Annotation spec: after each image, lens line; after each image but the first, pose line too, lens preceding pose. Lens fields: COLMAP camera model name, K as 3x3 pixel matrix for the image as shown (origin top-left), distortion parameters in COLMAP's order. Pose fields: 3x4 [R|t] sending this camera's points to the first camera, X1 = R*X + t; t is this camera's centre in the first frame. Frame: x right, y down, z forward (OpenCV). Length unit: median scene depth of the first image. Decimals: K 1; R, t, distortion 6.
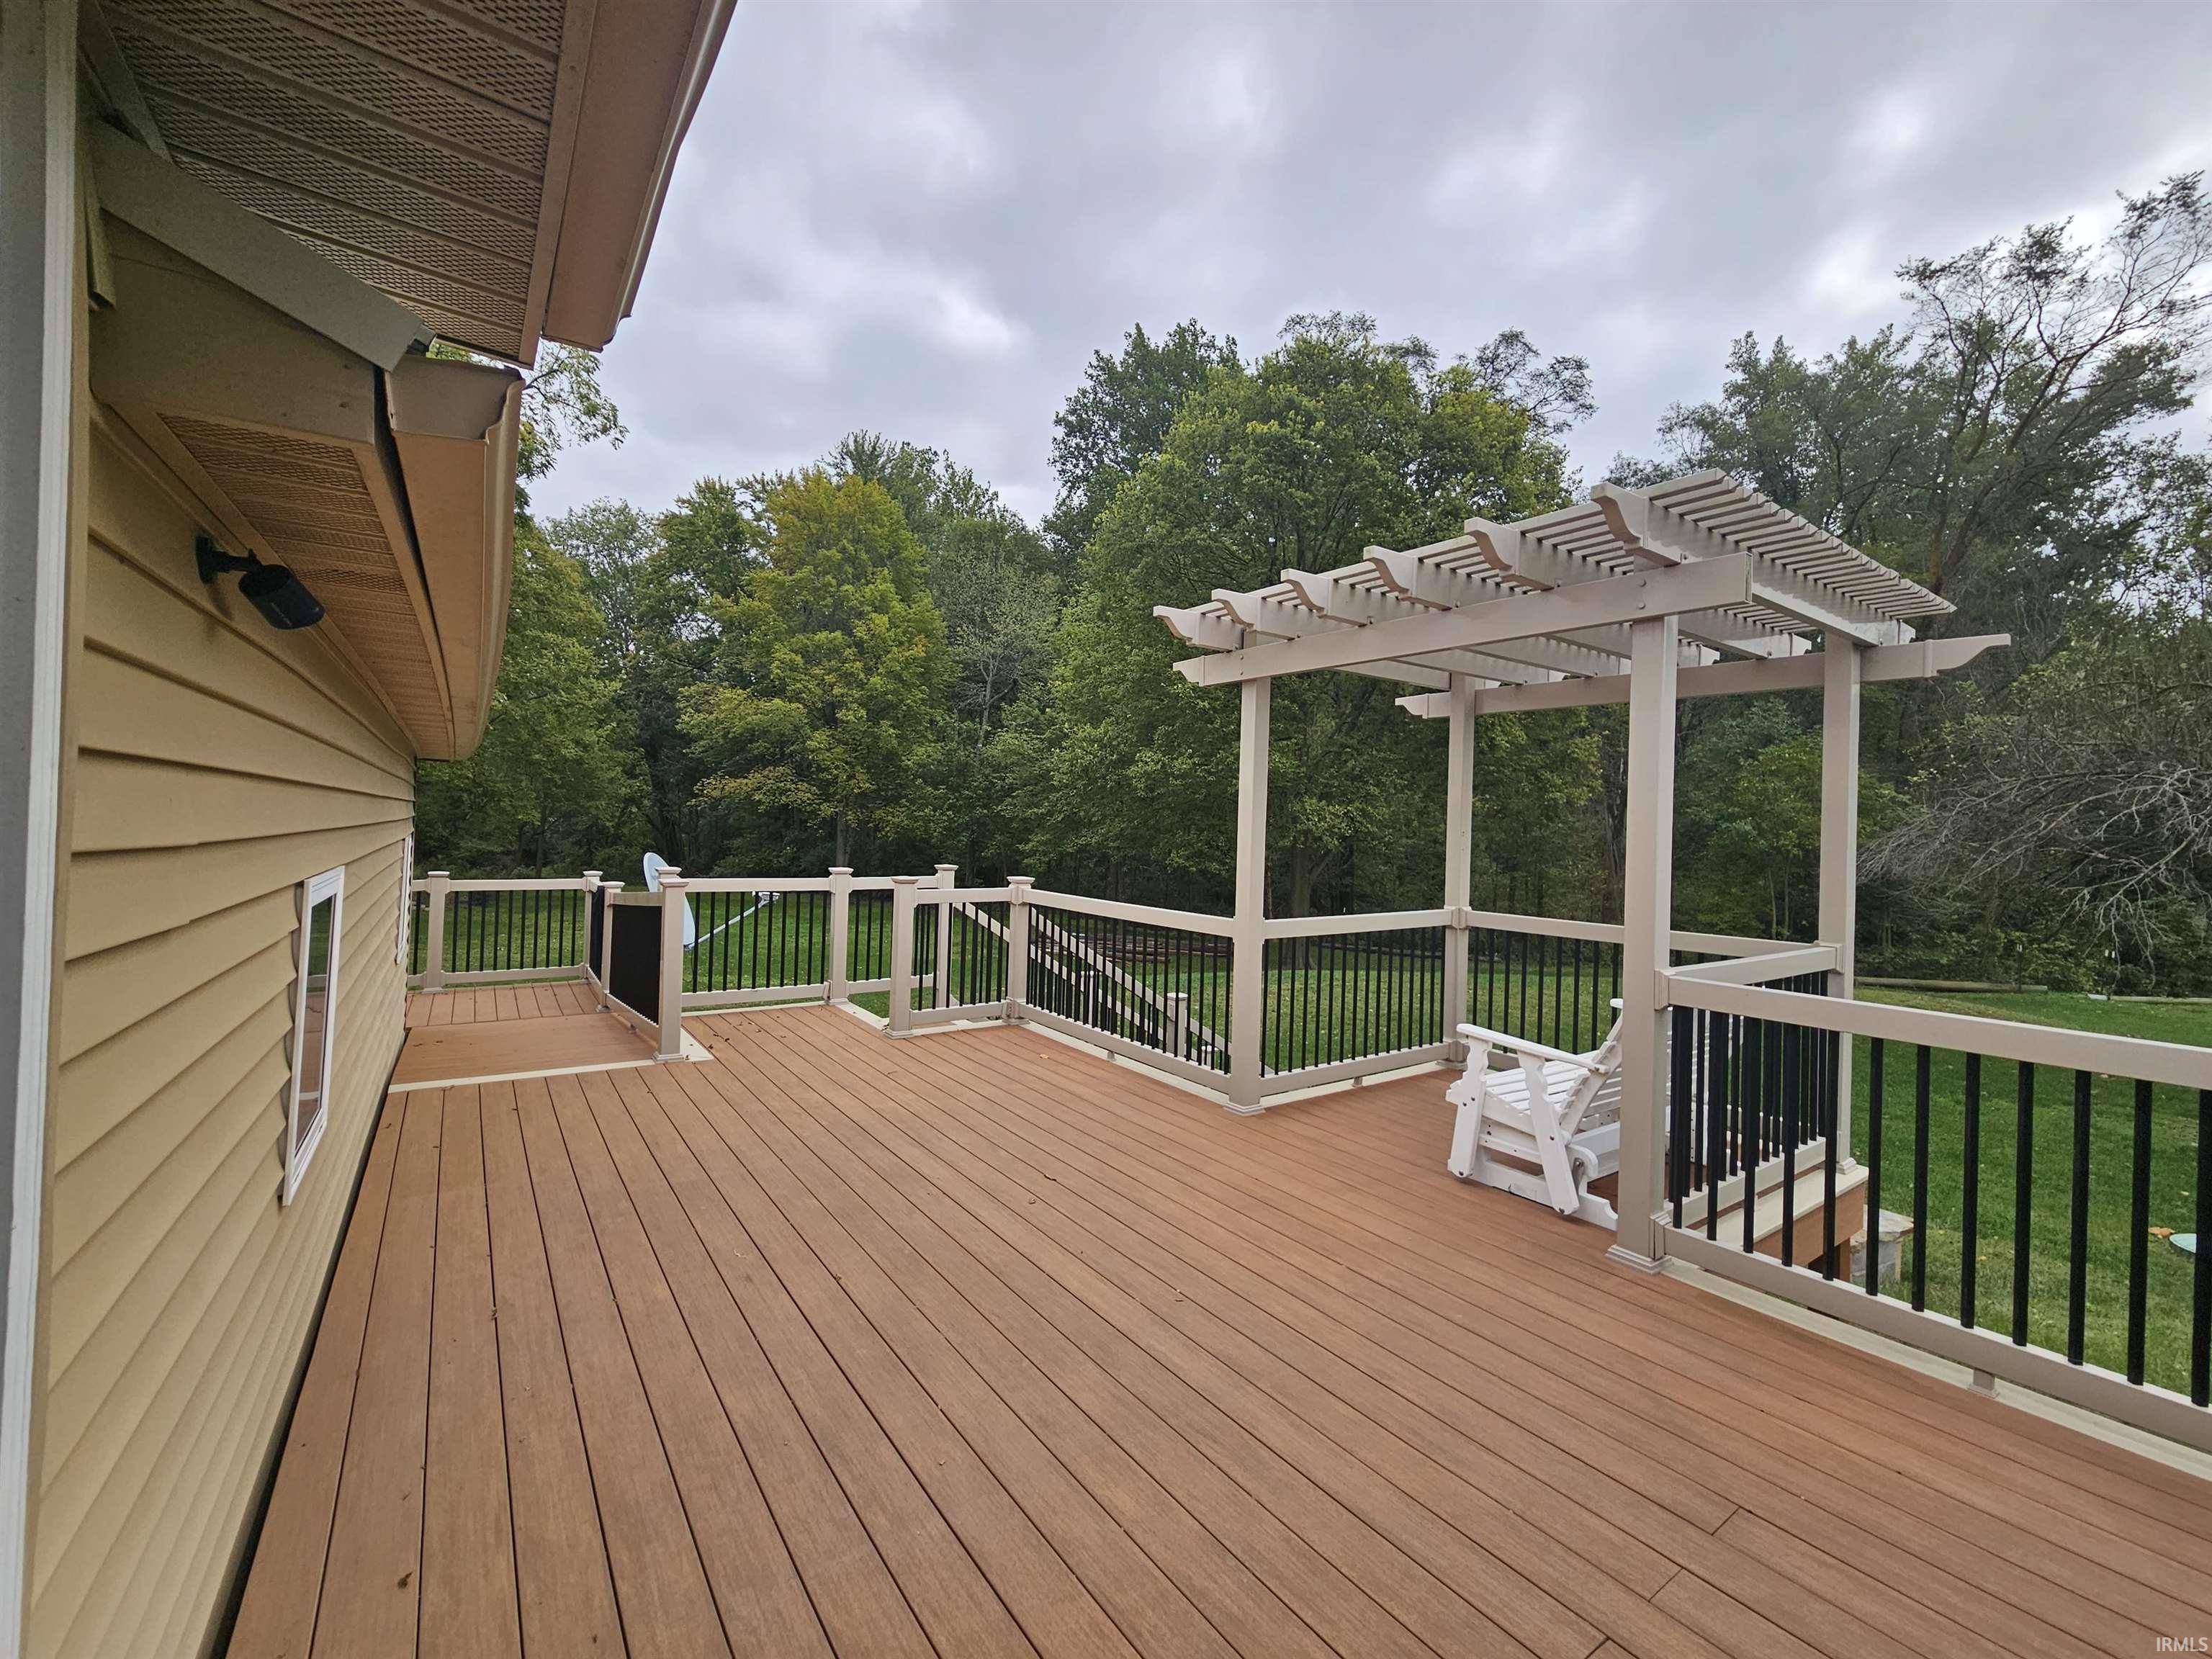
lens RADIAL K [[914.1, 0, 1102.4], [0, 914.1, 806.2], [0, 0, 1]] dist [0.004018, 0.000378]
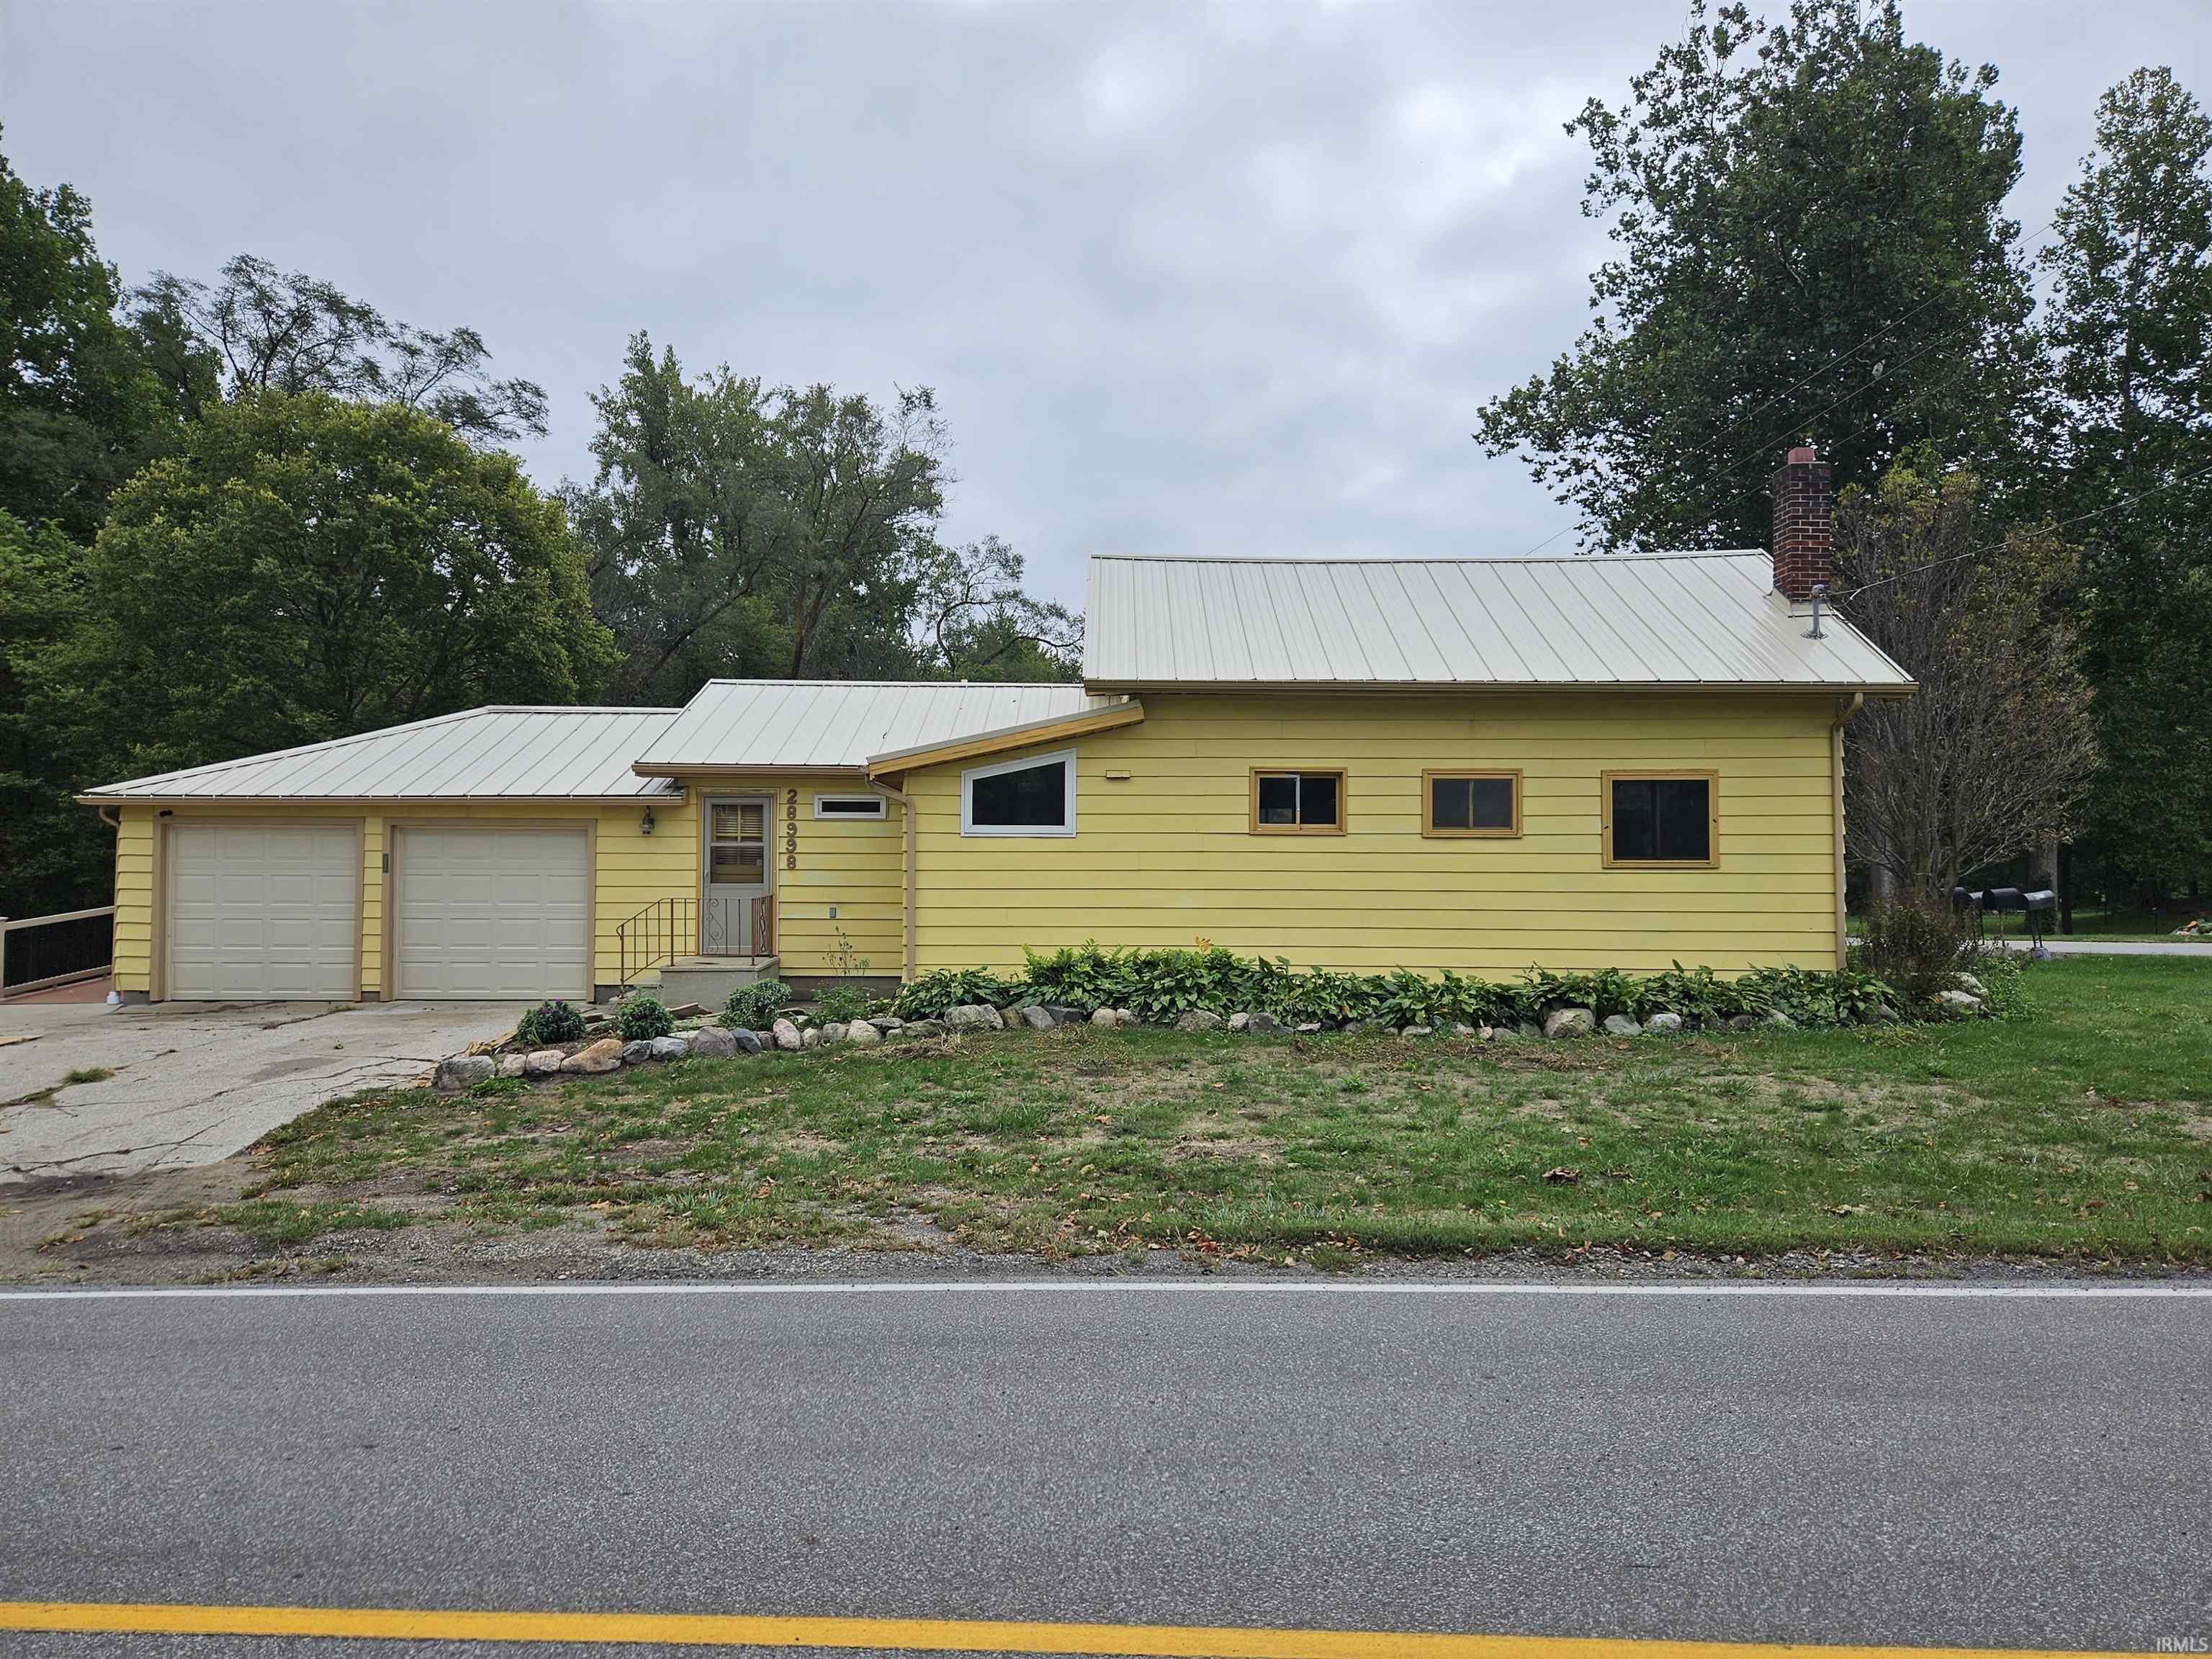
lens RADIAL K [[1499.7, 0, 1110.1], [0, 1499.7, 839.9], [0, 0, 1]] dist [0.055839, -0.042971]
pose [[0.571657, -0.008946, 0.820444, -0.433419], [-0.004195, 0.999896, 0.013826, -0.006918], [-0.820482, -0.011345, 0.571560, -0.423924]]
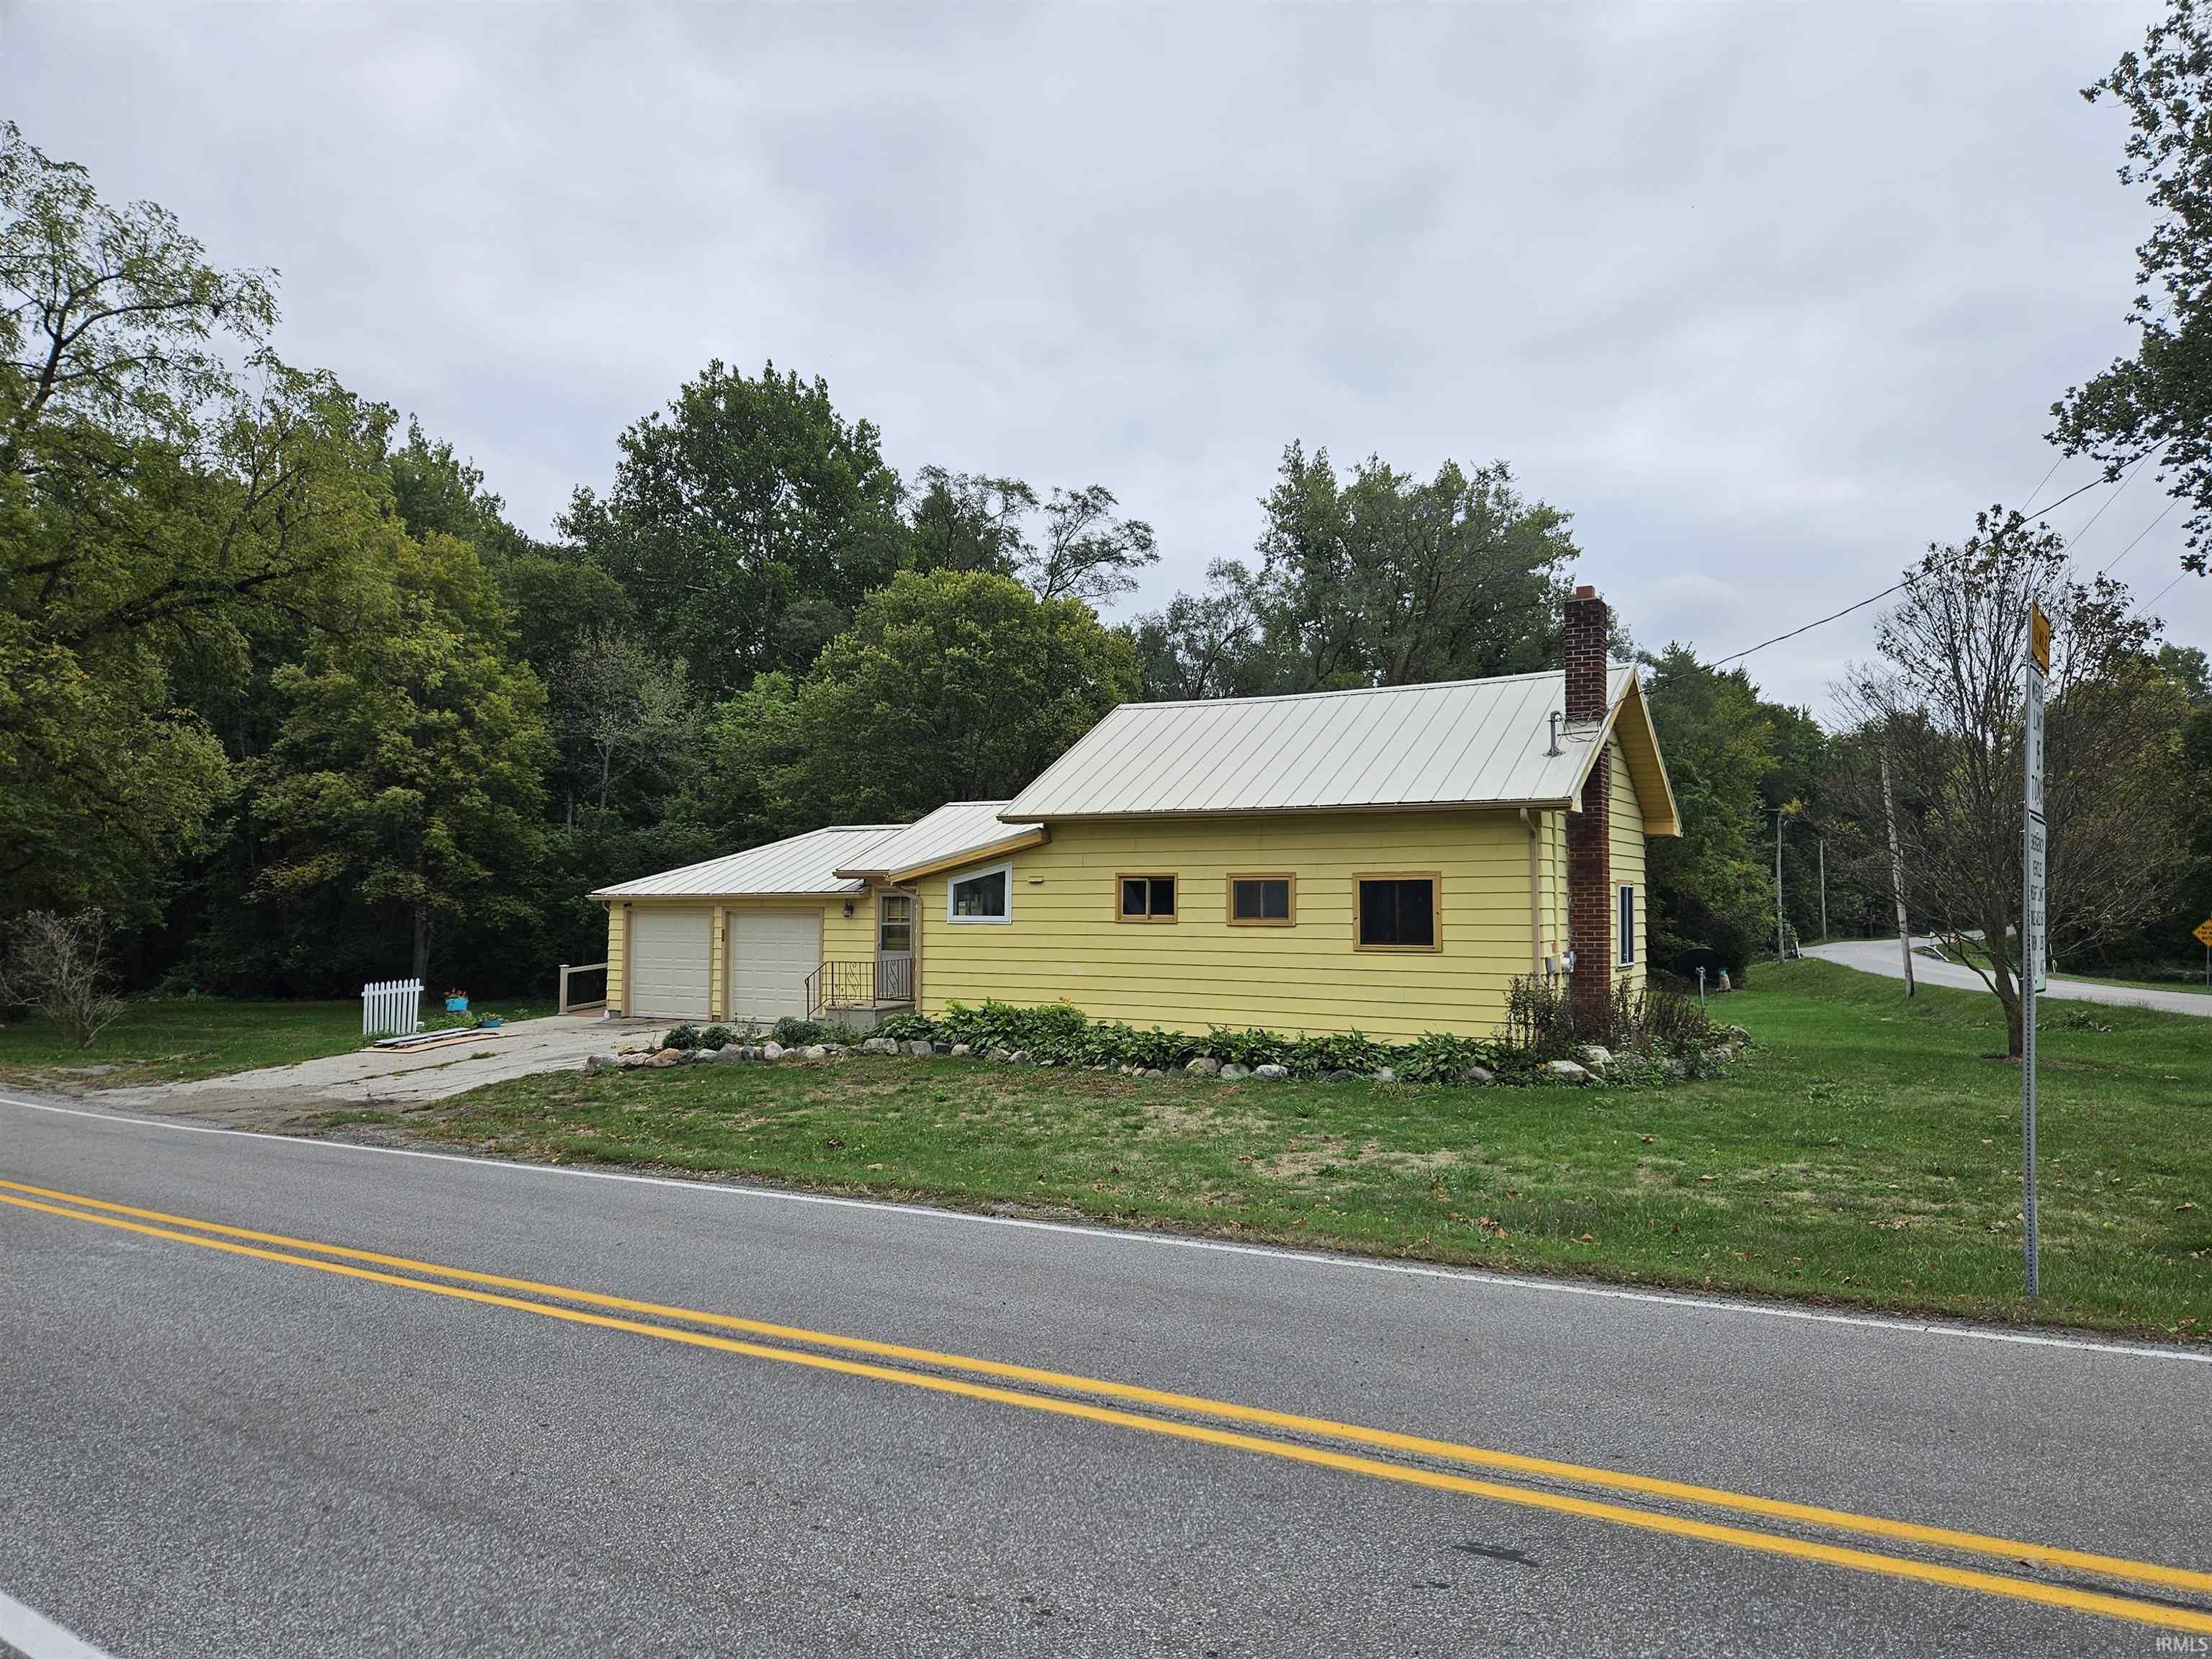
lens RADIAL K [[1499.7, 0, 1110.6], [0, 1499.7, 837.5], [0, 0, 1]] dist [0.055839, -0.042971]
pose [[0.910849, -0.008144, 0.412660, -0.317556], [0.016138, 0.999743, -0.015891, -0.024504], [-0.412425, 0.021134, 0.910747, -0.709976]]
